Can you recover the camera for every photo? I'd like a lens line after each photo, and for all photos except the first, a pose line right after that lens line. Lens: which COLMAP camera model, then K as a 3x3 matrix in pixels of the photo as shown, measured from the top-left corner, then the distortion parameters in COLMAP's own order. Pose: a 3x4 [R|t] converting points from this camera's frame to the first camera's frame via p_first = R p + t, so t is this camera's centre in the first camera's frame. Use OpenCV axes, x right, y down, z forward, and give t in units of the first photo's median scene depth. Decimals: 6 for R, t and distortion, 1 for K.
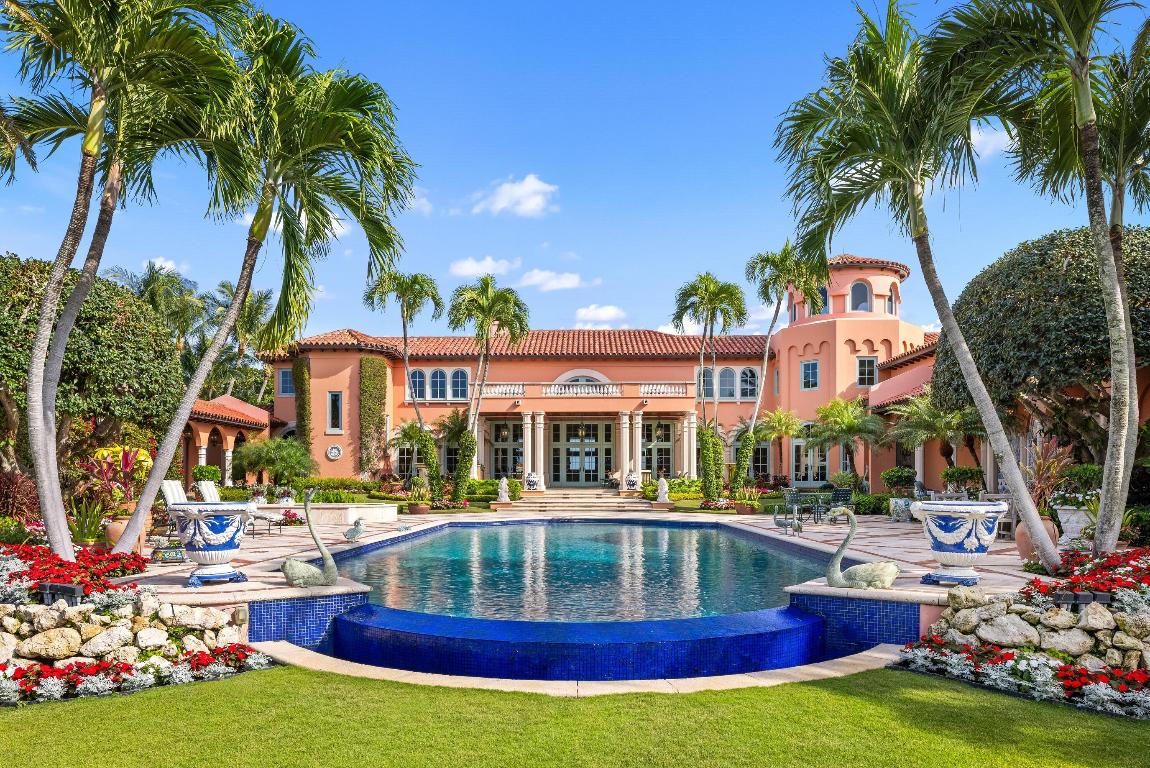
lens RADIAL K [[799.5, 0, 577.2], [0, 799.5, 383.6], [0, 0, 1]] dist [0.013337, -0.001708]
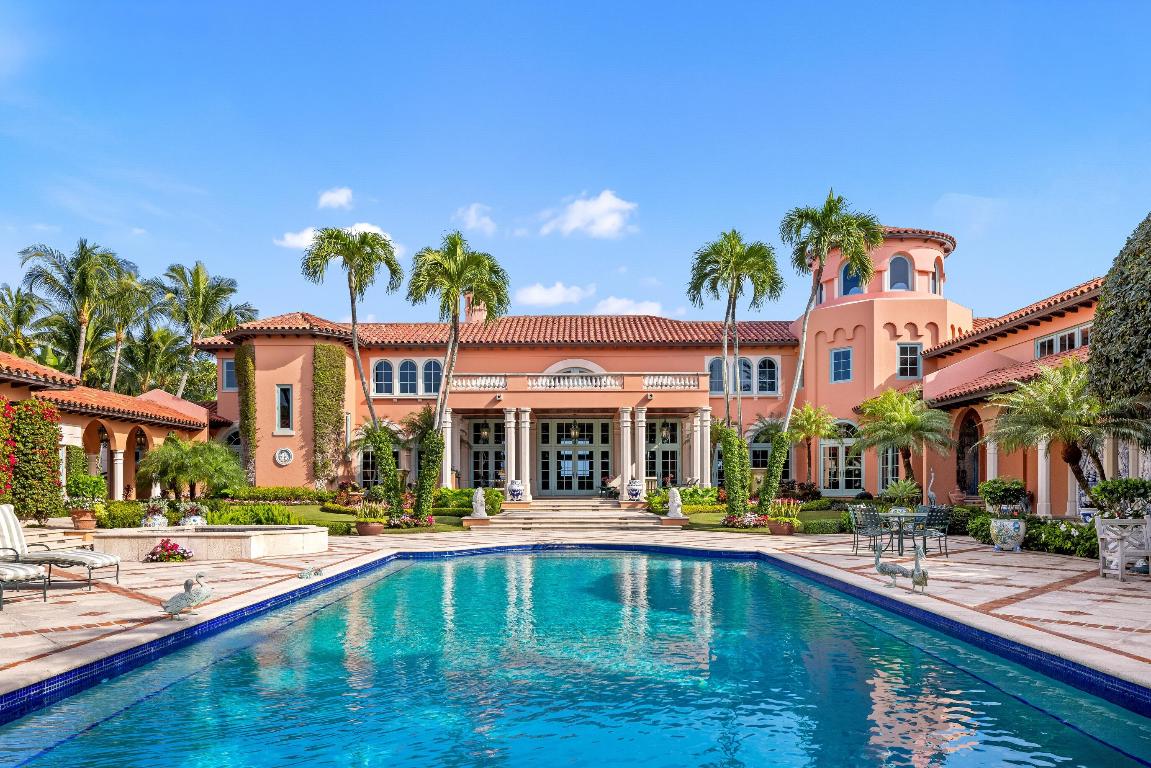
lens RADIAL K [[800.2, 0, 574.1], [0, 800.2, 382.3], [0, 0, 1]] dist [0.013337, -0.001708]
pose [[0.999977, -0.001571, 0.006536, -0.000382], [0.001598, 0.999990, -0.004127, 0.011129], [-0.006529, 0.004137, 0.999970, 0.149077]]
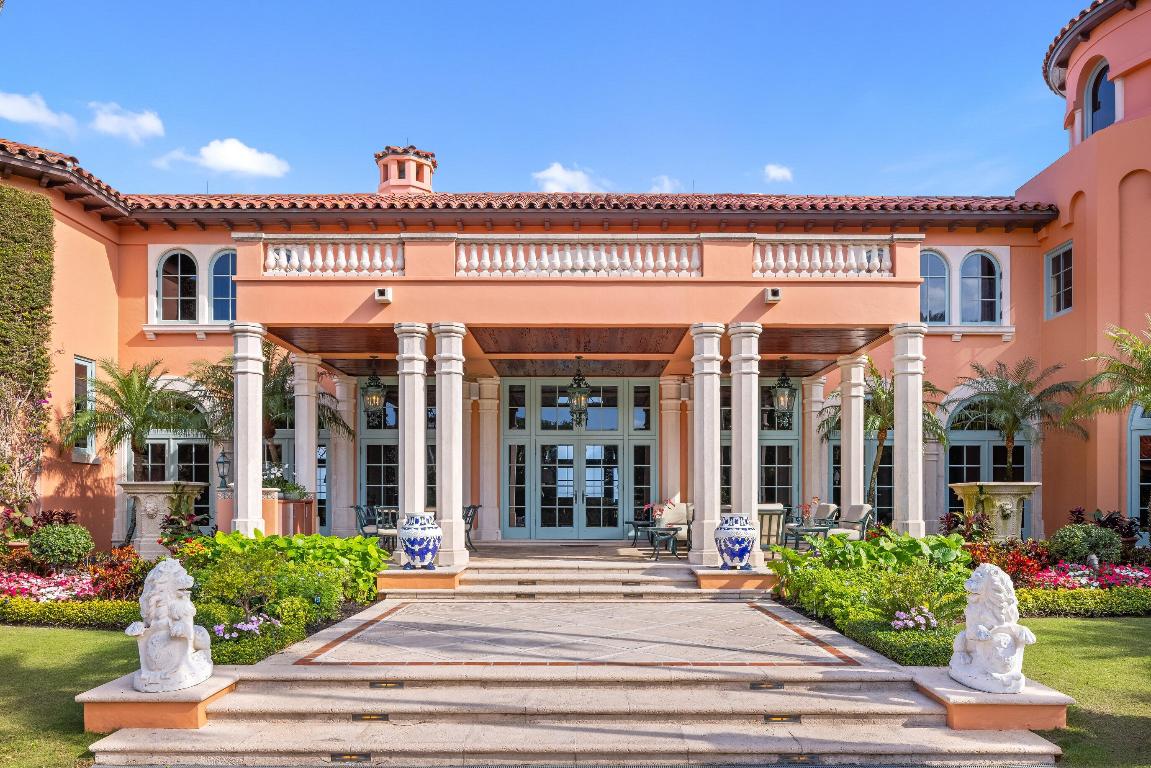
lens RADIAL K [[800.2, 0, 576.8], [0, 800.2, 340.4], [0, 0, 1]] dist [0.013337, -0.001708]
pose [[0.999998, 0.001849, 0.000272, 0.004924], [-0.001824, 0.997221, -0.074477, 0.063852], [-0.000409, 0.074476, 0.997223, 0.647153]]
